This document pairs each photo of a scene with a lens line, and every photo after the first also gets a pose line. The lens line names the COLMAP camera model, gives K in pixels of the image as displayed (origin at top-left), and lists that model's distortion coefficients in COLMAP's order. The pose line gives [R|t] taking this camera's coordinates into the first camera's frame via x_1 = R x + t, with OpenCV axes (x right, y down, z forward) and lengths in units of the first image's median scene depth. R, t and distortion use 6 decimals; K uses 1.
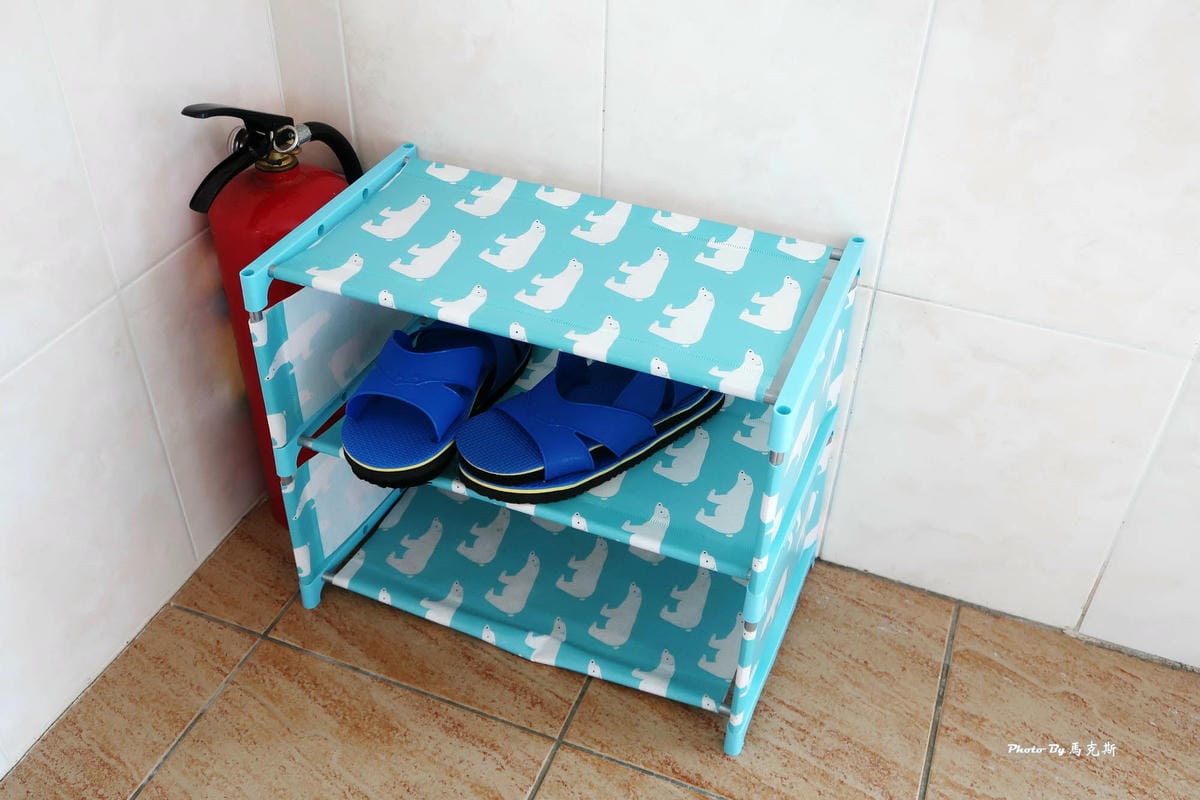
lens RADIAL K [[1132.4, 0, 598.3], [0, 1132.4, 399.2], [0, 0, 1]] dist [-0.009633, 0.000000]
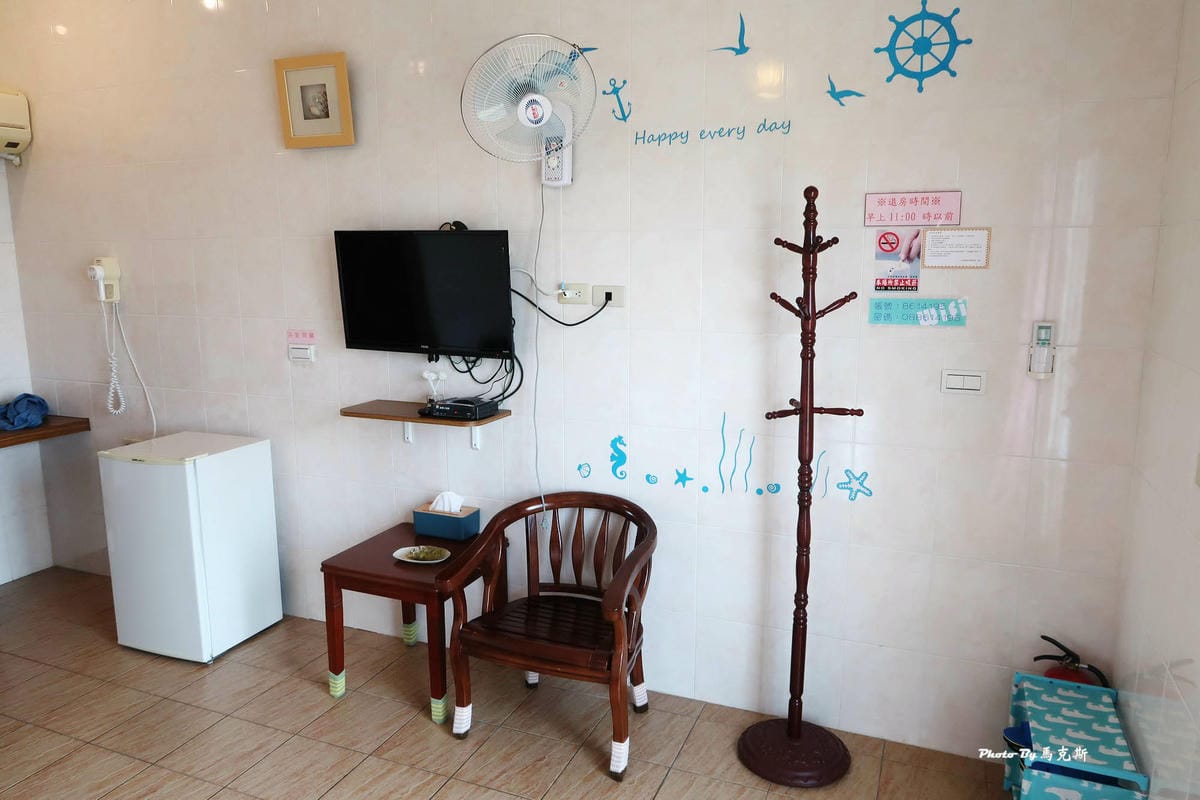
lens RADIAL K [[839.8, 0, 600.7], [0, 839.8, 397.9], [0, 0, 1]] dist [0.000841, 0.000305]
pose [[-0.015061, 0.162428, -0.986605, 2.147007], [-0.616597, 0.775259, 0.137046, -0.322143], [0.787135, 0.610402, 0.088476, -0.831841]]
